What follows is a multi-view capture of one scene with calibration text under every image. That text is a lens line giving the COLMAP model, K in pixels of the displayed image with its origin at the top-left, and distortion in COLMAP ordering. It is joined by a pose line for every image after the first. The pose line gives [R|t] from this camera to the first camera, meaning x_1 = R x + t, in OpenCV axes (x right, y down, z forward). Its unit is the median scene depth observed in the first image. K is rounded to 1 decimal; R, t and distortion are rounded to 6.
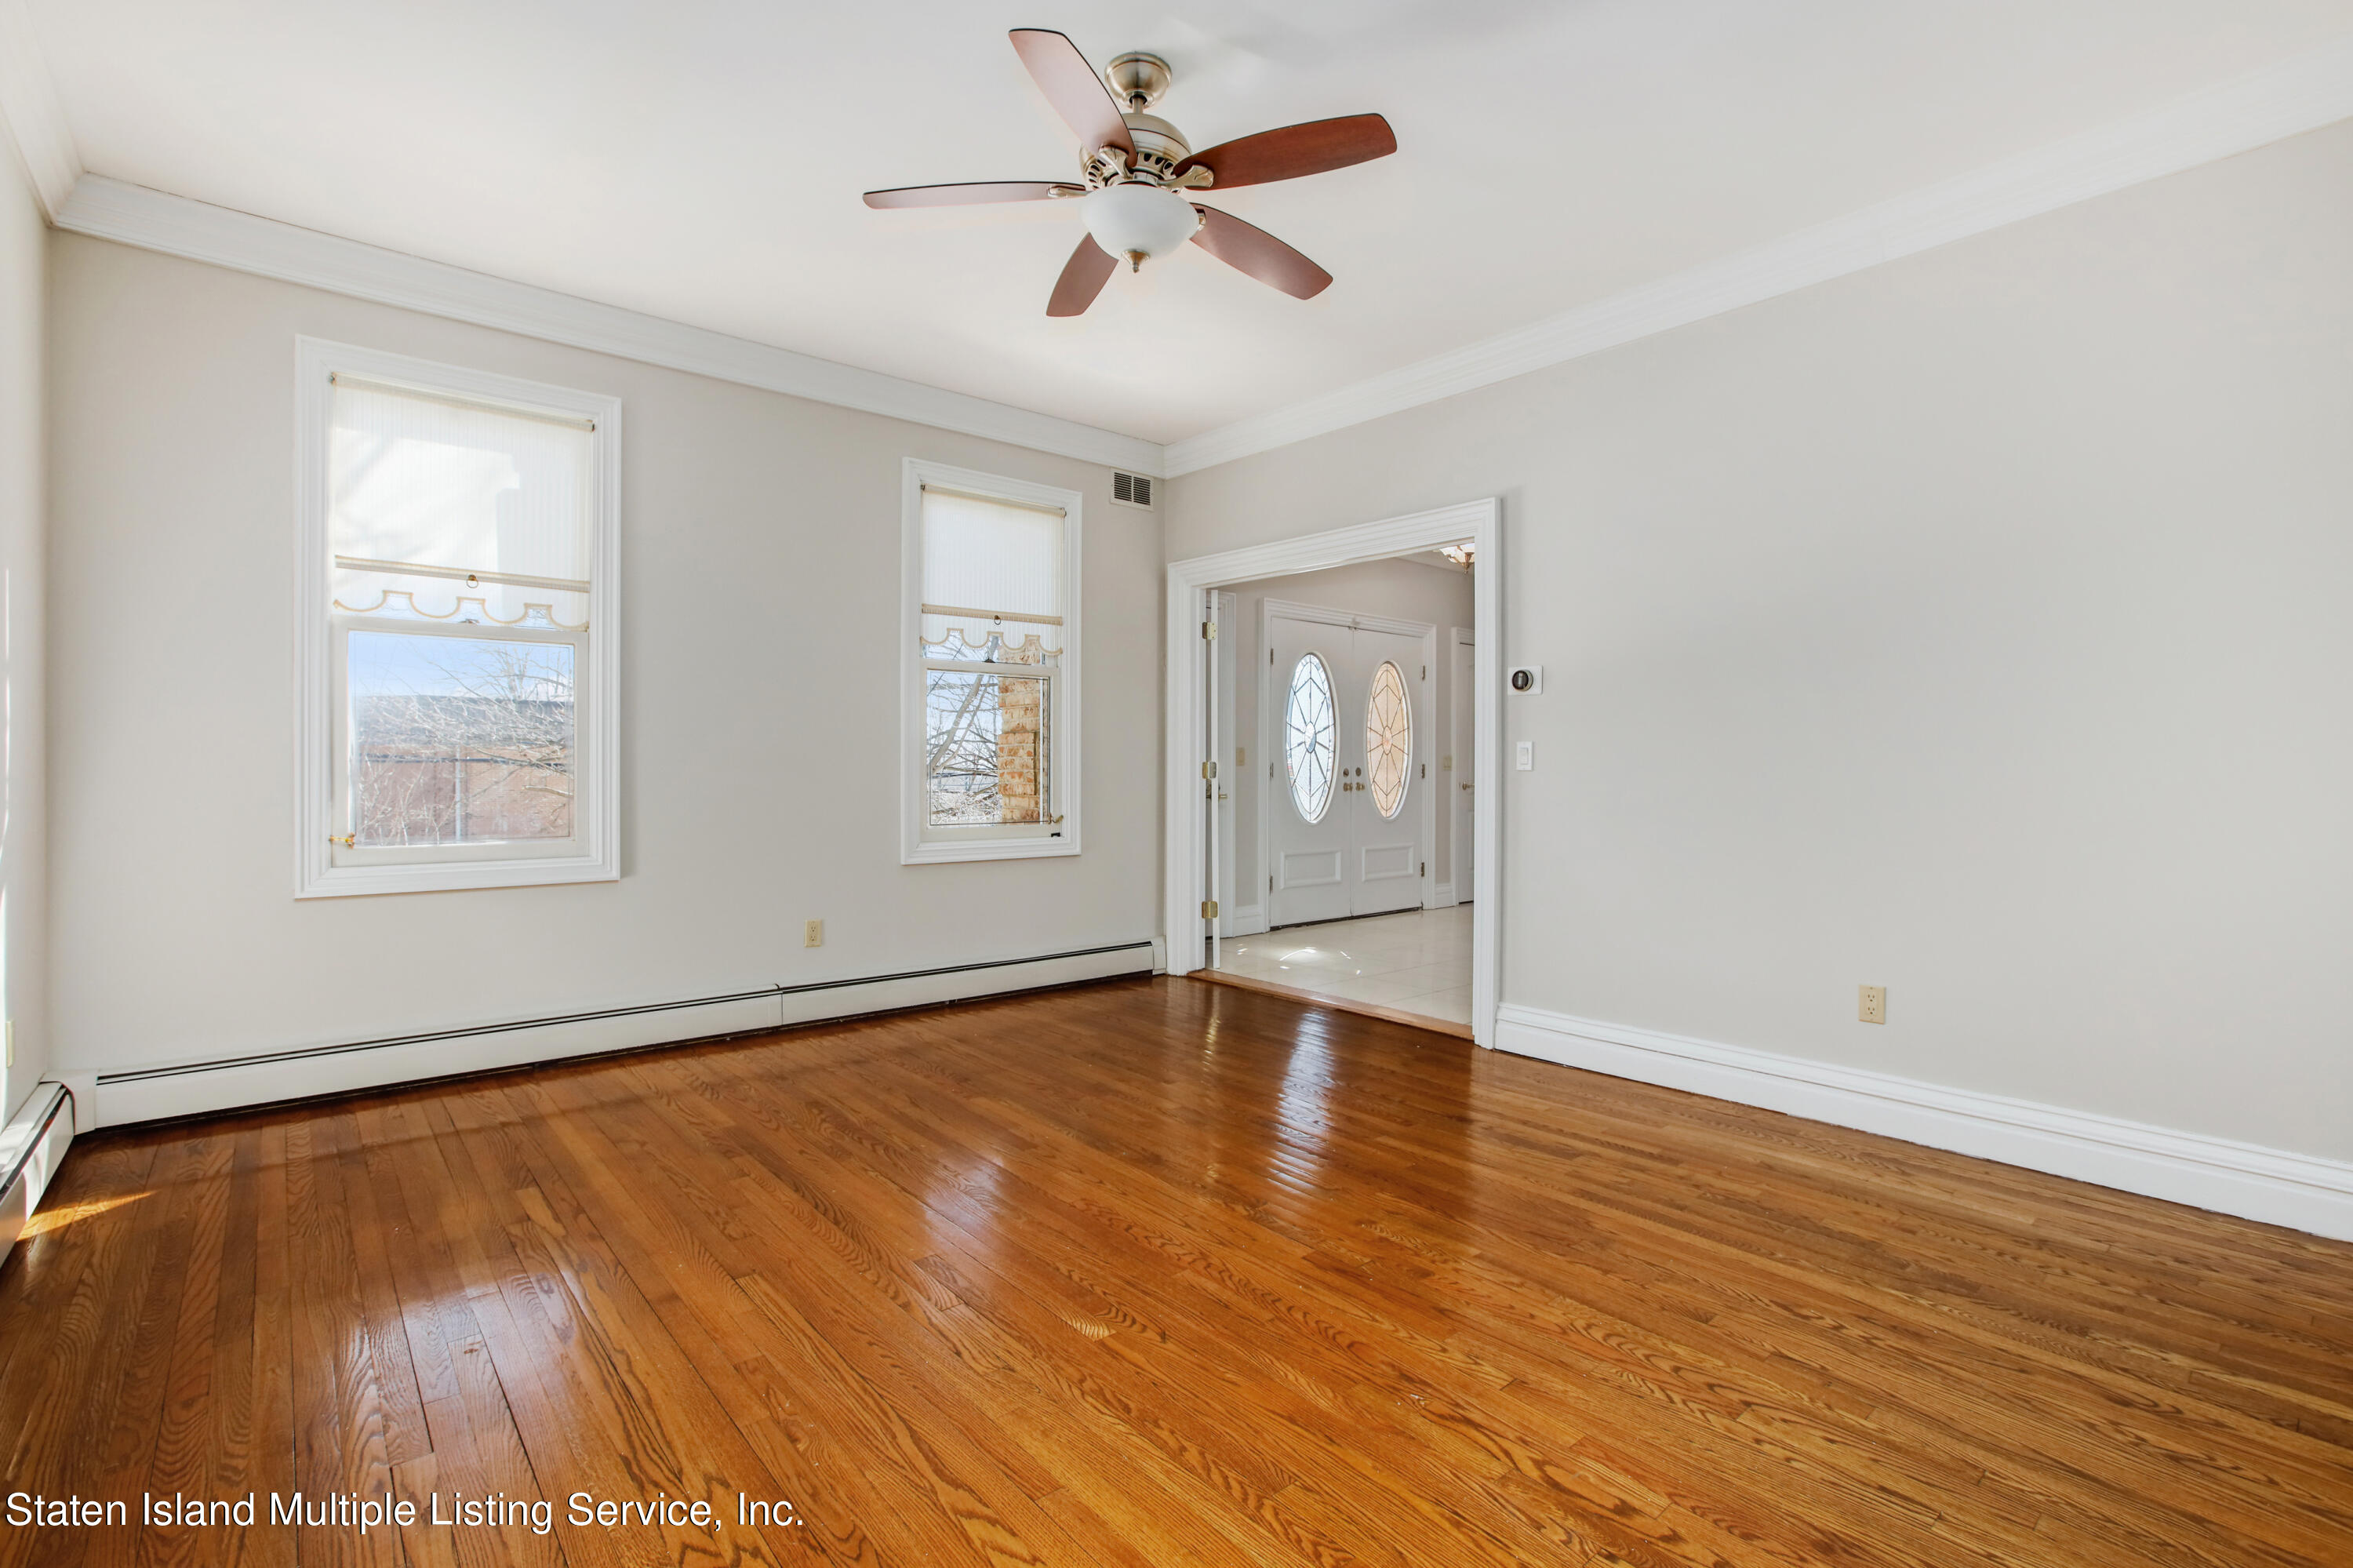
lens RADIAL K [[1065.9, 0, 1160.8], [0, 1065.9, 778.7], [0, 0, 1]] dist [-0.025646, 0.000745]
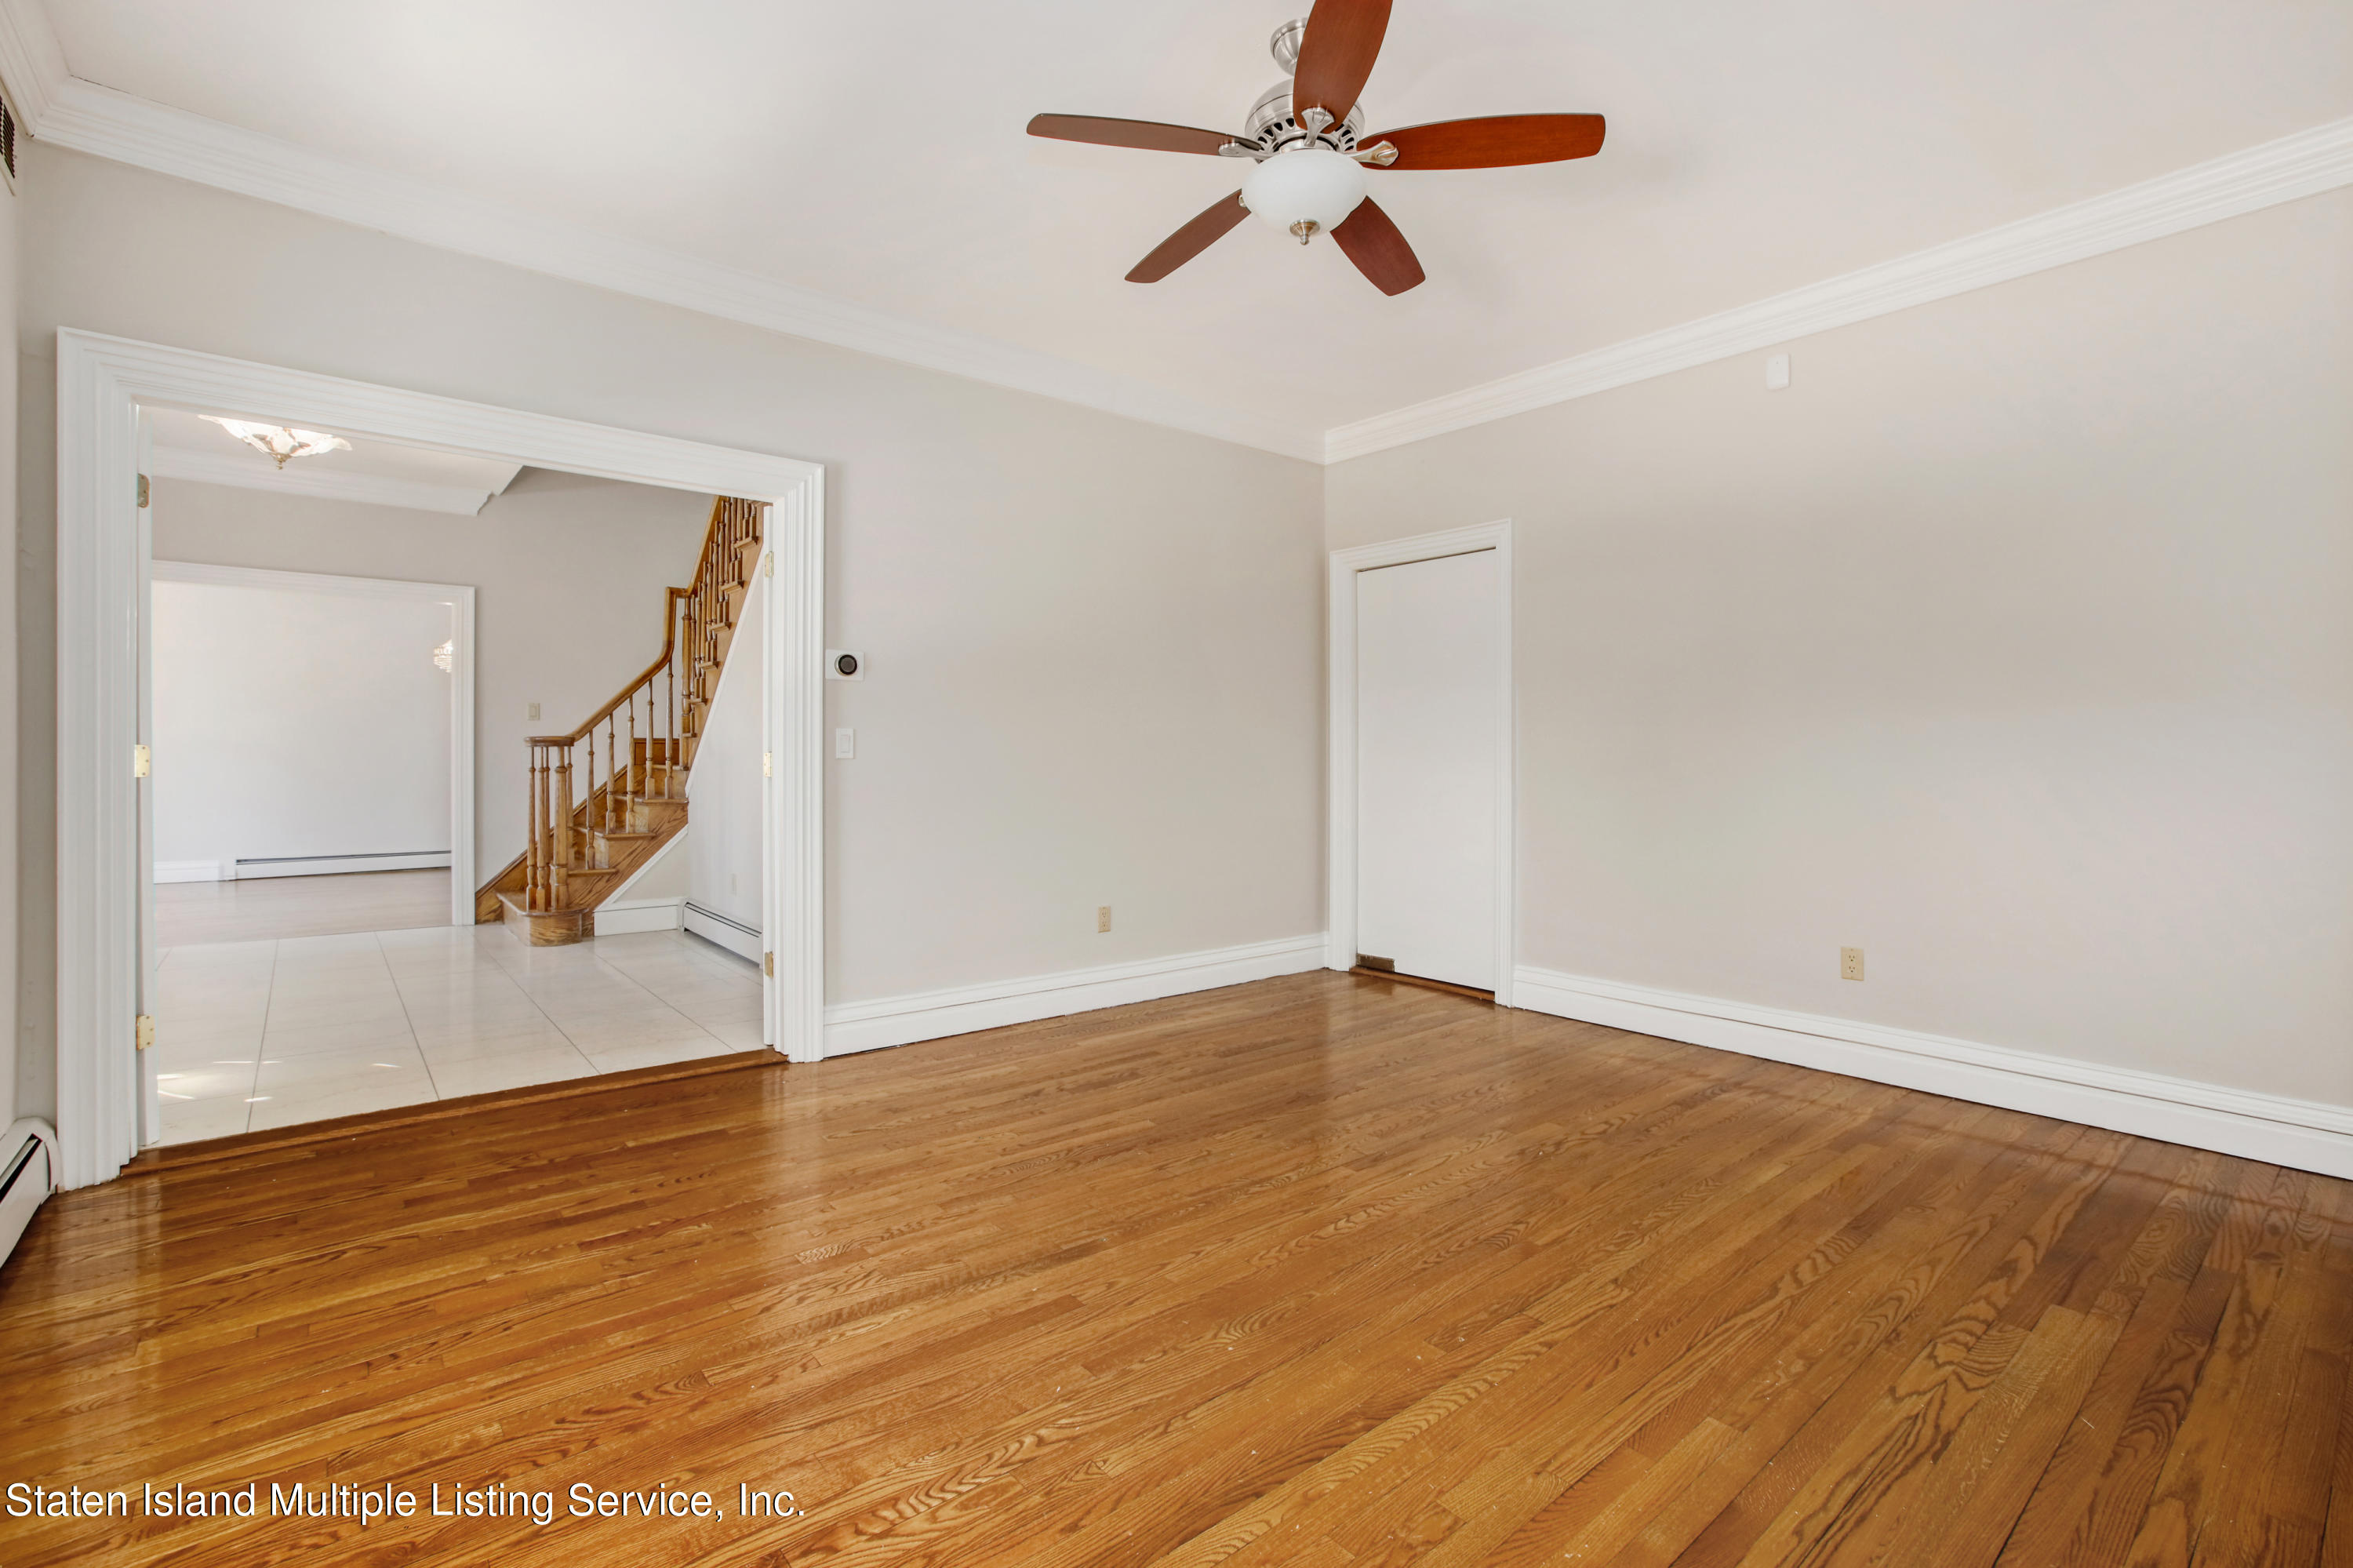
lens RADIAL K [[1065.9, 0, 1158.6], [0, 1065.9, 765.1], [0, 0, 1]] dist [-0.025646, 0.000745]
pose [[0.009828, -0.001749, 0.999950, -0.879074], [0.007534, 0.999970, 0.001675, -0.002249], [-0.999923, 0.007517, 0.009841, 1.010824]]
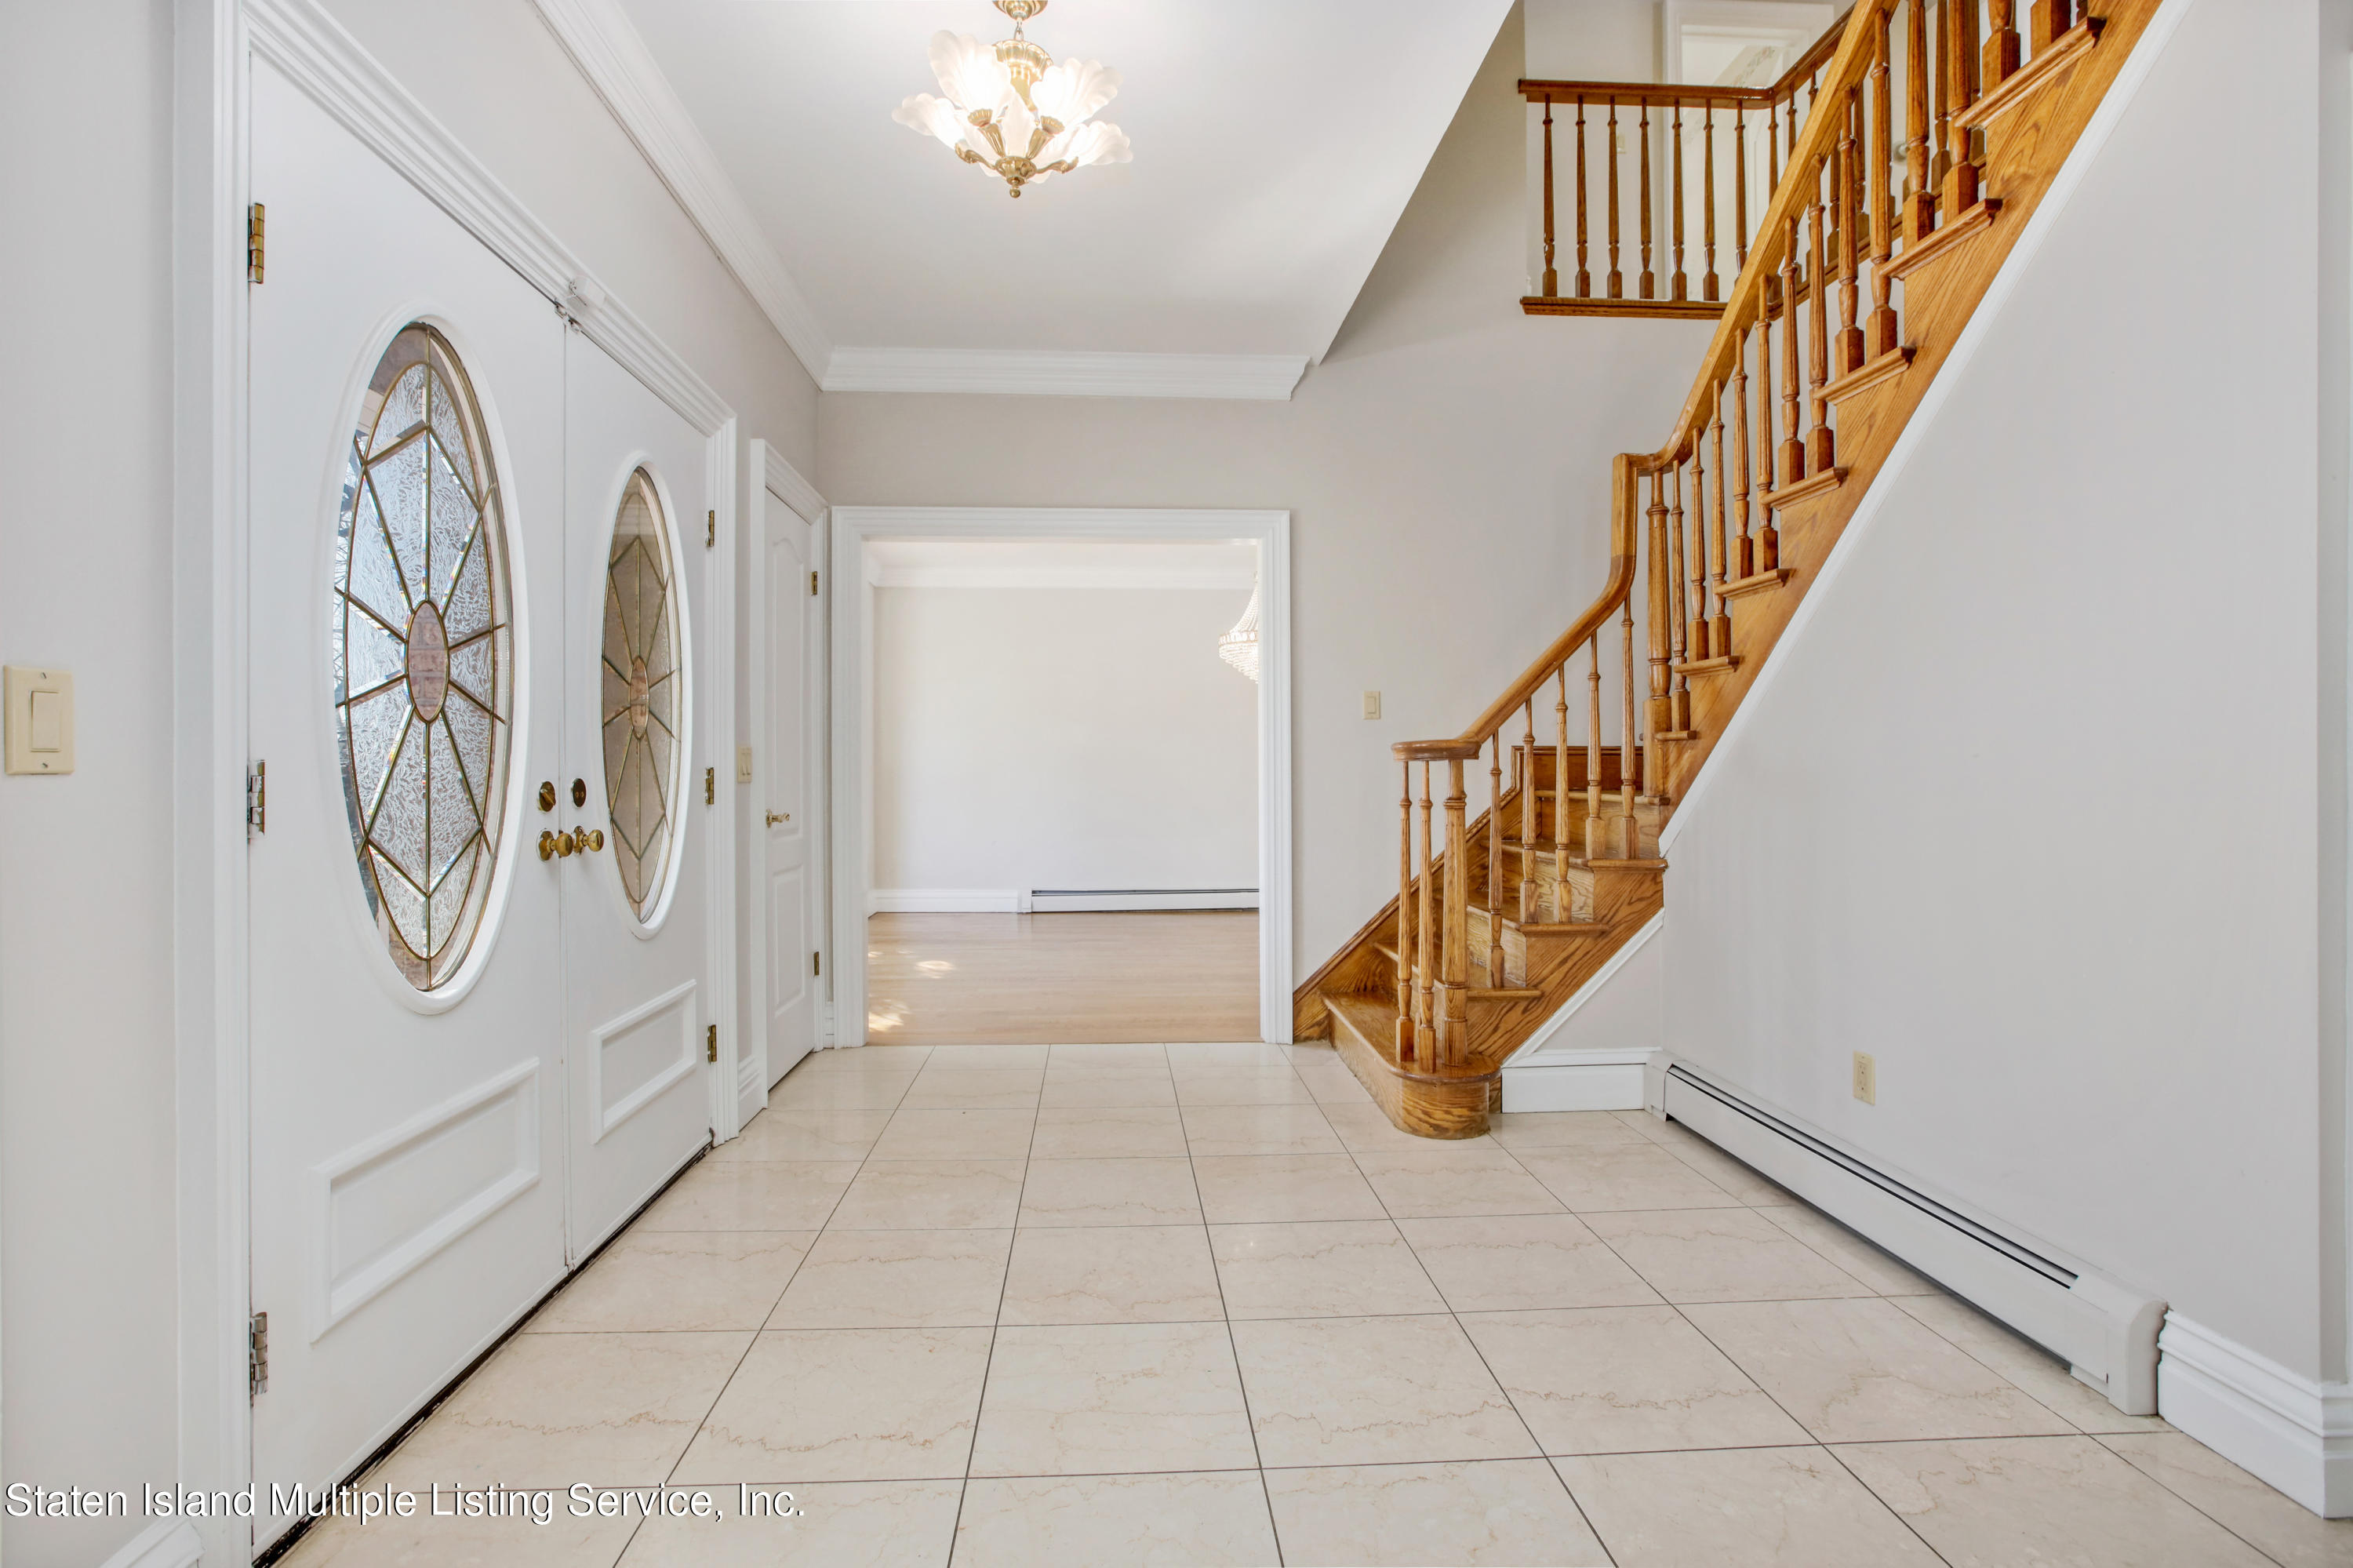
lens RADIAL K [[1065.9, 0, 1172.0], [0, 1065.9, 775.9], [0, 0, 1]] dist [-0.025646, 0.000745]
pose [[0.589431, 0.004756, 0.807805, 0.113142], [0.006883, 0.999917, -0.010910, -0.017692], [-0.807789, 0.011991, 0.589349, 1.789595]]
